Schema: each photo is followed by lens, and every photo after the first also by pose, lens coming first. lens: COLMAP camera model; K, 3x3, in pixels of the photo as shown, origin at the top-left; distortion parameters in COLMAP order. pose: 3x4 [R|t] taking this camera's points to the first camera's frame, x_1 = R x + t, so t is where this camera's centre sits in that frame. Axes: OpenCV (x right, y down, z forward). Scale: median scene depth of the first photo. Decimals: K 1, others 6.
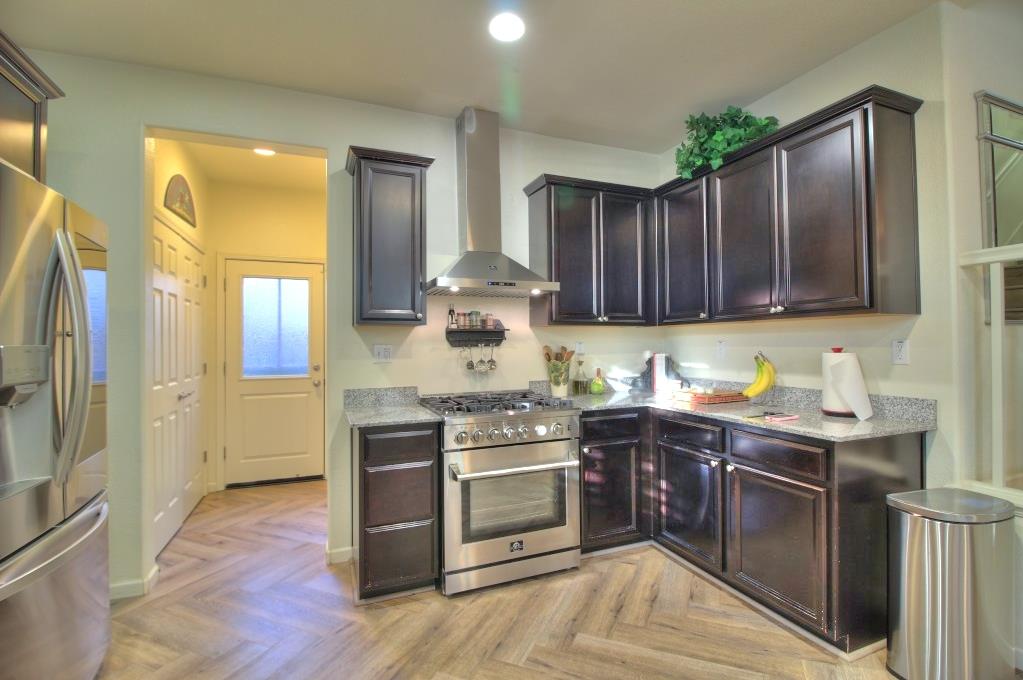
lens RADIAL K [[471.4, 0, 519.0], [0, 471.4, 337.2], [0, 0, 1]] dist [-0.001952, -0.008199]
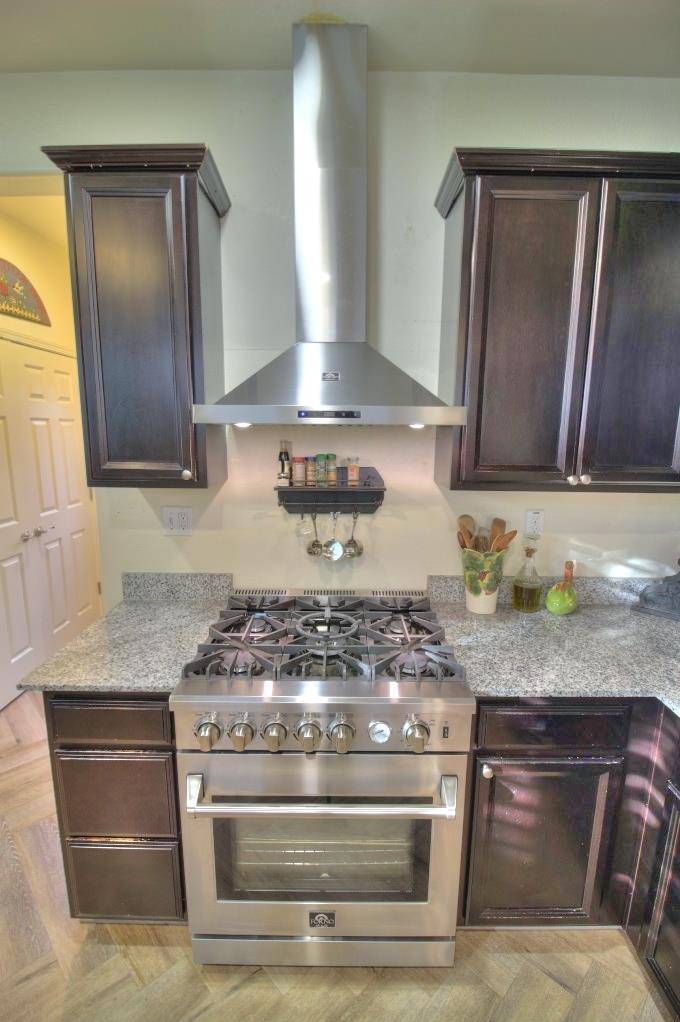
lens RADIAL K [[470.9, 0, 343.3], [0, 470.9, 516.0], [0, 0, 1]] dist [-0.001952, -0.008199]
pose [[0.922551, 0.087002, -0.375938, 0.142178], [-0.014236, 0.981261, 0.192156, -0.090026], [0.385612, -0.171922, 0.906502, 0.480910]]
